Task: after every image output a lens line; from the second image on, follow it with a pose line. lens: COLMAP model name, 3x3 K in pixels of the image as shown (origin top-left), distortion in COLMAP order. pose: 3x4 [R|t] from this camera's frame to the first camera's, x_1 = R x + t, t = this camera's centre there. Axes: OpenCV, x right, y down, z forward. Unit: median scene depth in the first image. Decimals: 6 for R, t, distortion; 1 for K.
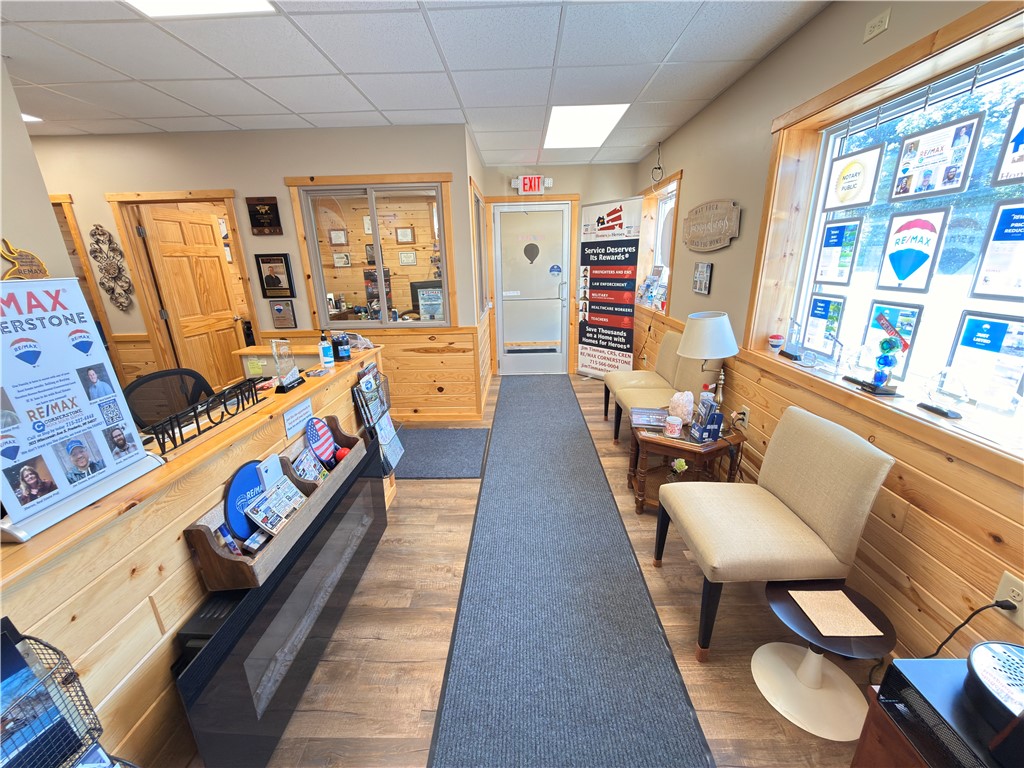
lens RADIAL K [[407.0, 0, 512.9], [0, 407.0, 382.3], [0, 0, 1]] dist [0.000881, 0.000114]
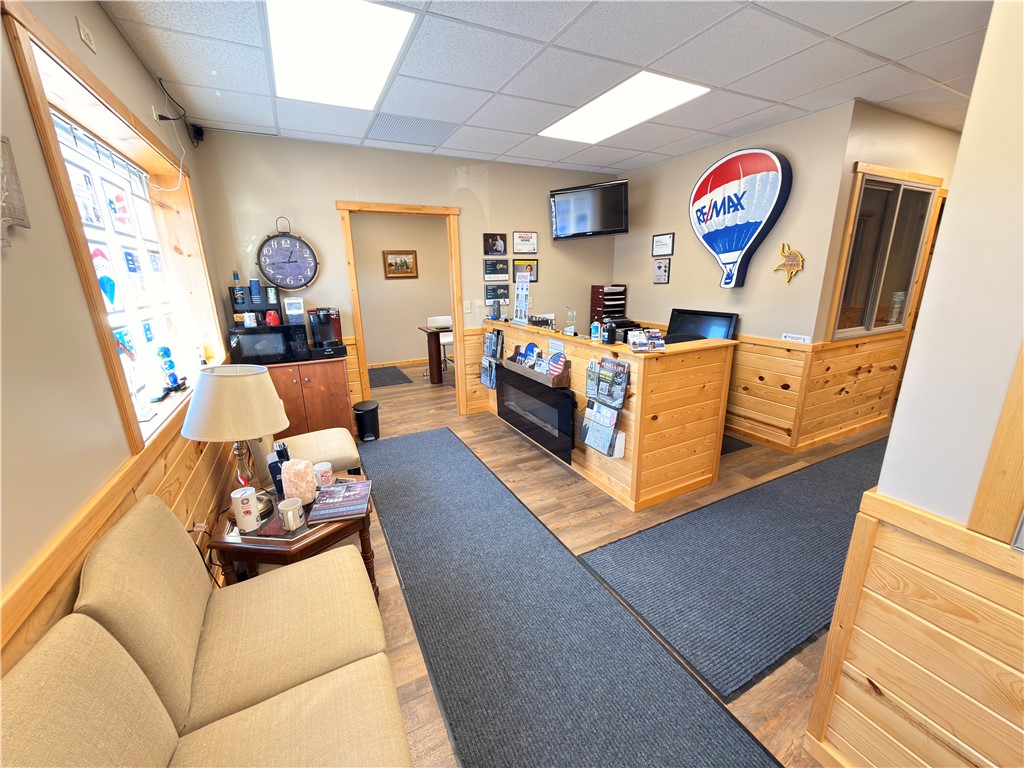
lens RADIAL K [[407.0, 0, 504.9], [0, 407.0, 385.3], [0, 0, 1]] dist [0.000881, 0.000114]
pose [[-0.885408, 0.173327, -0.431290, 0.266135], [-0.088896, 0.847603, 0.523132, -0.356128], [0.456235, 0.501525, -0.735066, 1.129772]]
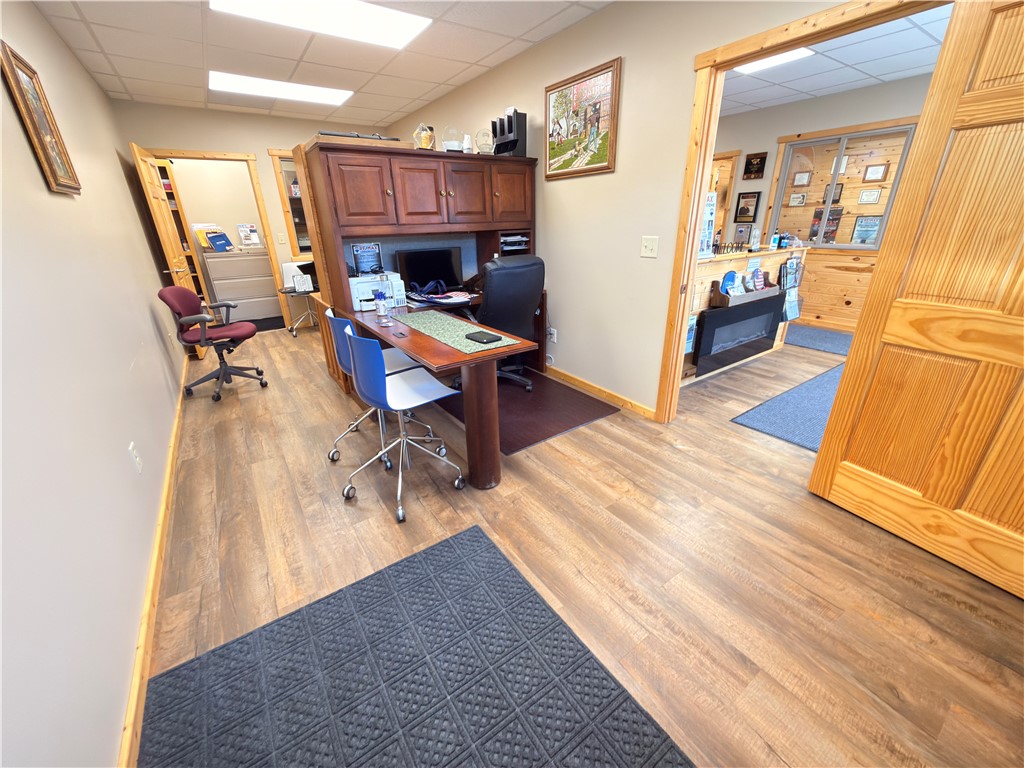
lens RADIAL K [[407.0, 0, 510.8], [0, 407.0, 383.1], [0, 0, 1]] dist [0.000881, 0.000114]
pose [[0.581815, 0.315393, -0.749679, 0.258860], [-0.229103, 0.947979, 0.221015, 0.235324], [0.780387, 0.043164, 0.623806, -0.631310]]
